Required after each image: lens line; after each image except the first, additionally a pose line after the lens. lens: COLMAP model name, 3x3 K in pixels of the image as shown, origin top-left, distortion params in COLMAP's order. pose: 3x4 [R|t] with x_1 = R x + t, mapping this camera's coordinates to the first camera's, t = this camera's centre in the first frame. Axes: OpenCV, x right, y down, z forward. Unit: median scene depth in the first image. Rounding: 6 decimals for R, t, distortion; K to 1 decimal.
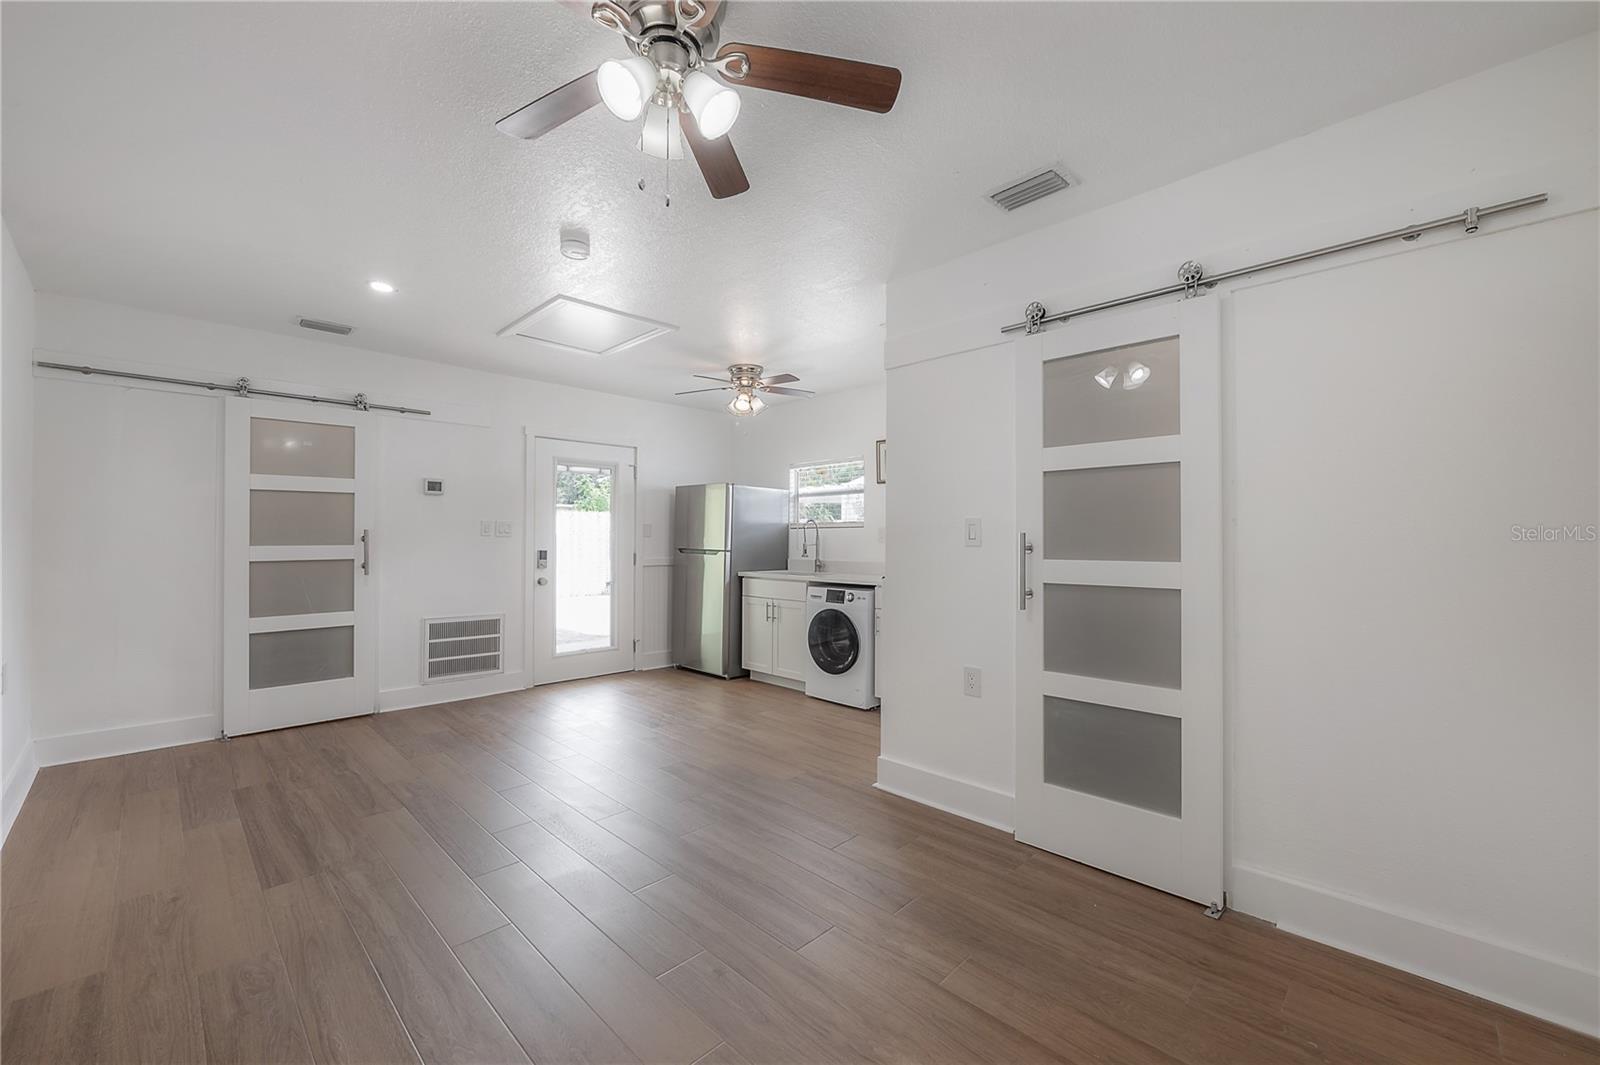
lens RADIAL K [[642.4, 0, 800.0], [0, 642.4, 532.5], [0, 0, 1]] dist [-0.006194, -0.000111]
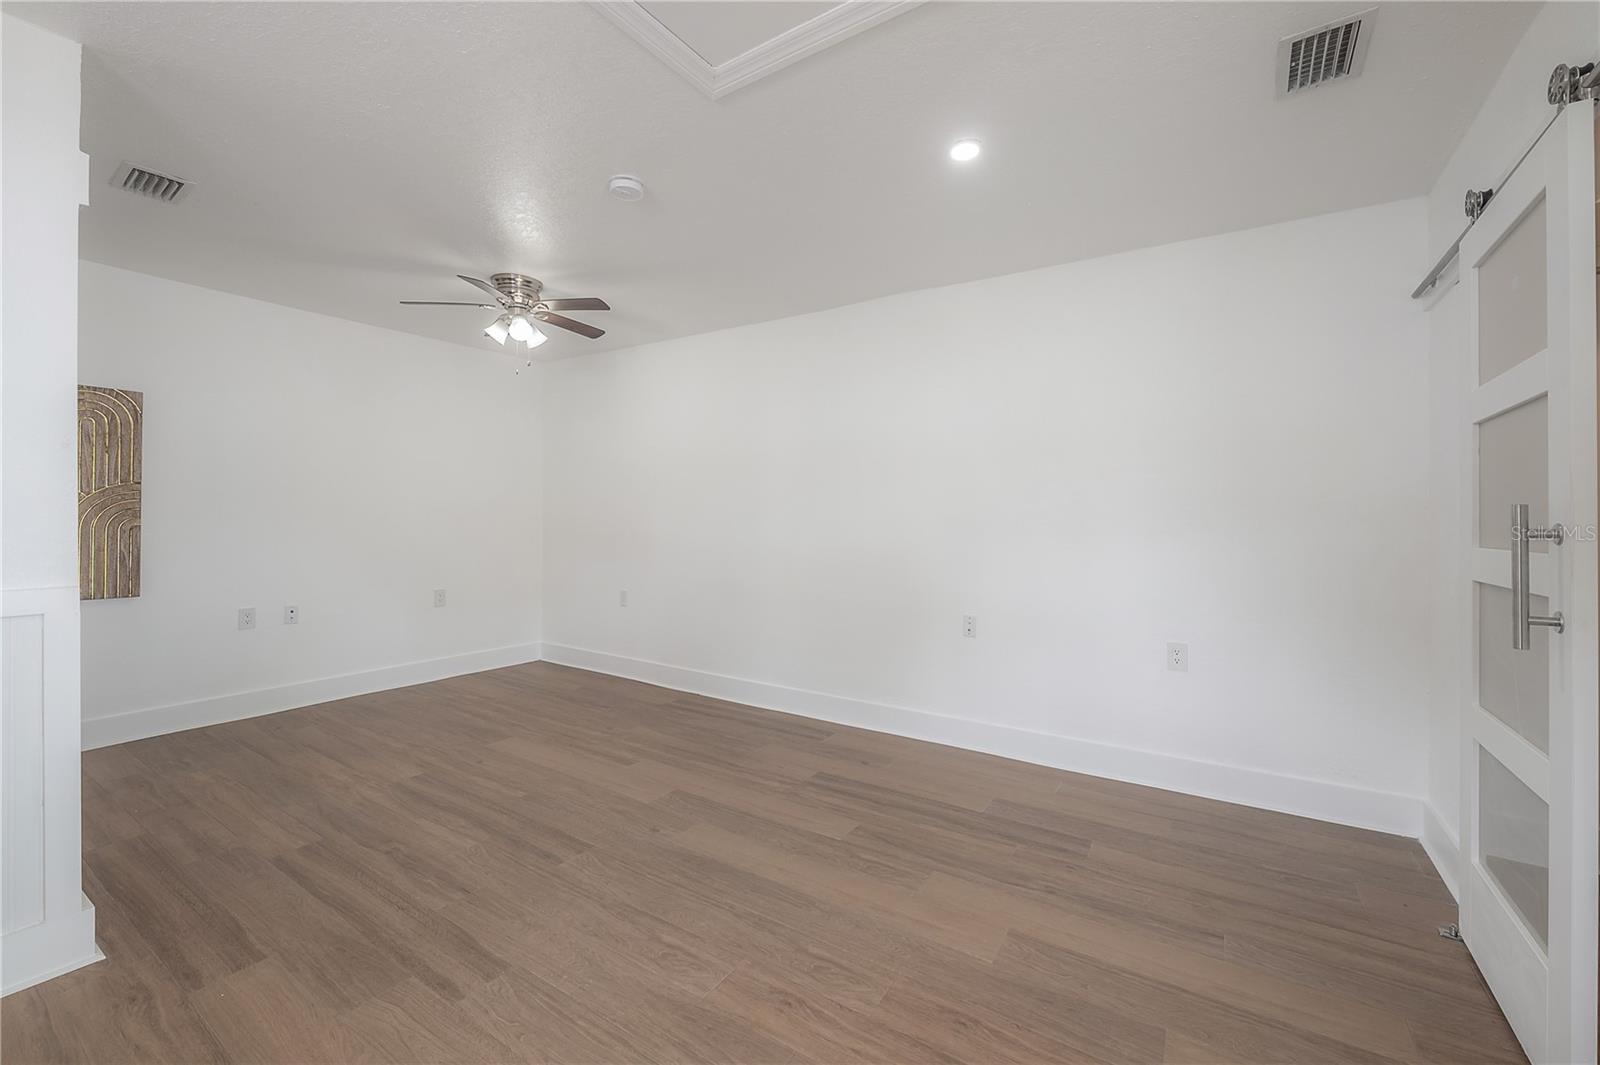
lens RADIAL K [[649.6, 0, 806.9], [0, 649.6, 518.0], [0, 0, 1]] dist [-0.006815, 0.000537]
pose [[-0.979157, -0.011763, -0.202765, -0.402500], [-0.010107, 0.999907, -0.009202, 0.014588], [0.202855, -0.006961, -0.979184, 1.846283]]
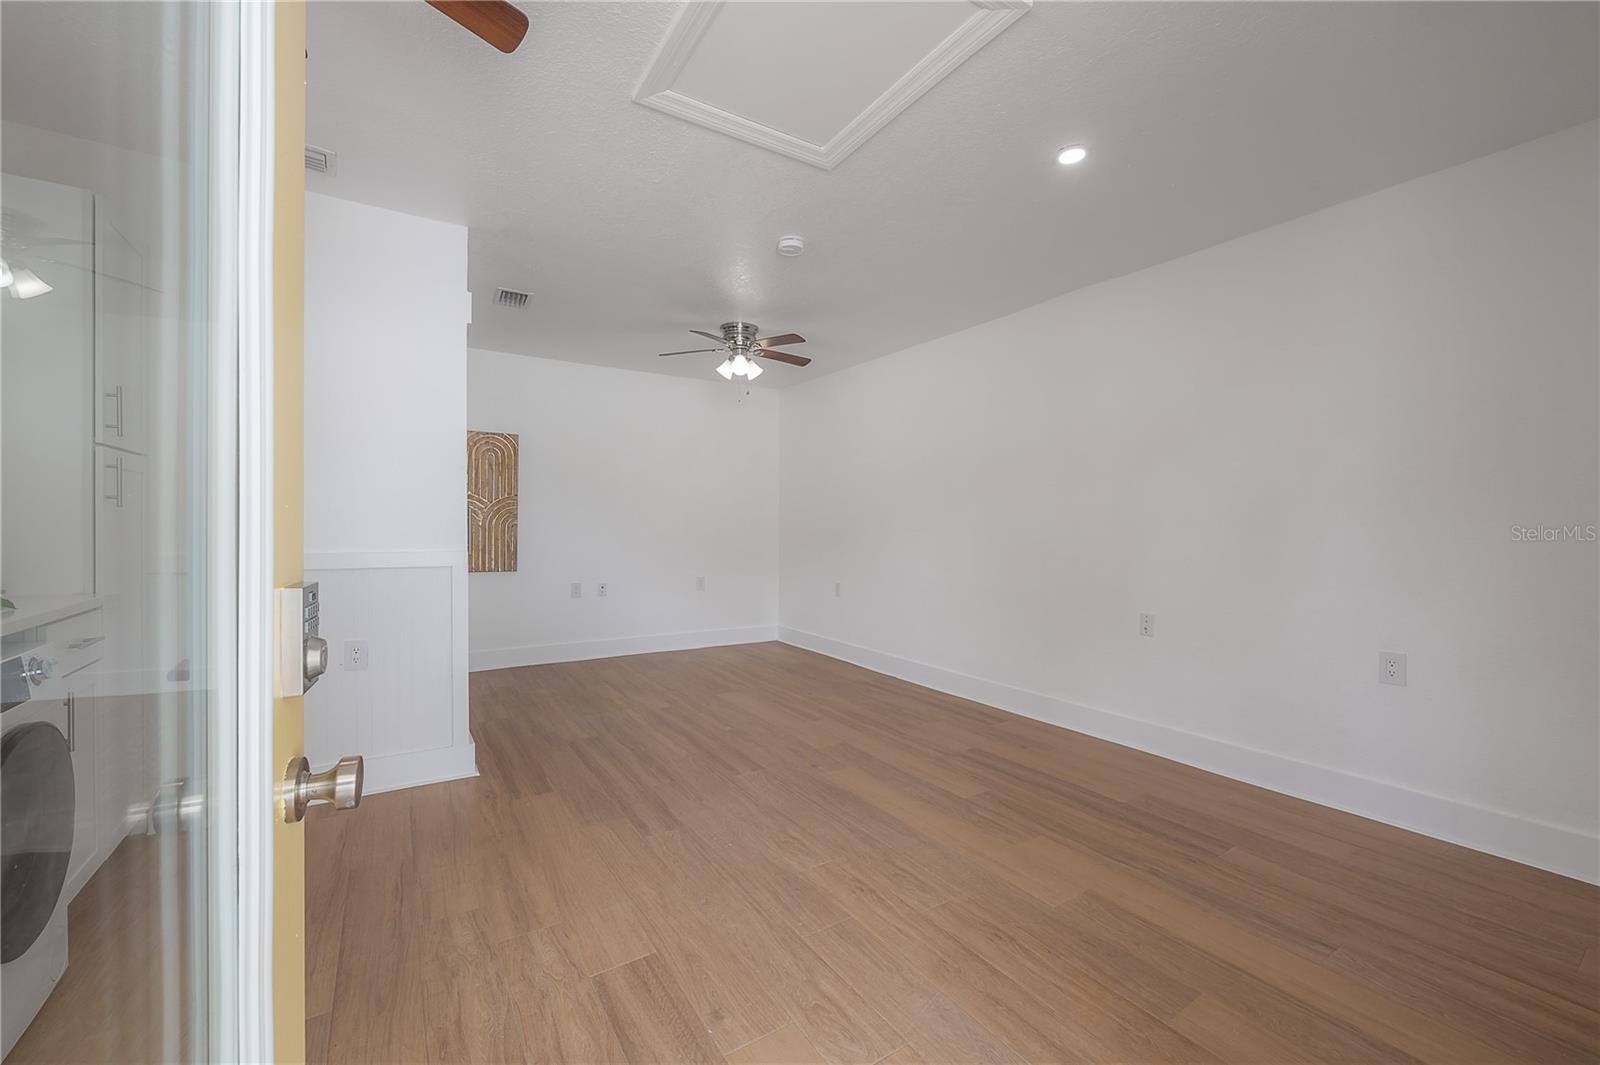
lens RADIAL K [[642.4, 0, 800.0], [0, 642.4, 532.5], [0, 0, 1]] dist [-0.006194, -0.000111]
pose [[-0.975515, -0.012702, 0.219568, -0.590215], [-0.012884, 0.999917, 0.000603, 0.043475], [-0.219557, -0.002241, -0.975597, 1.987393]]
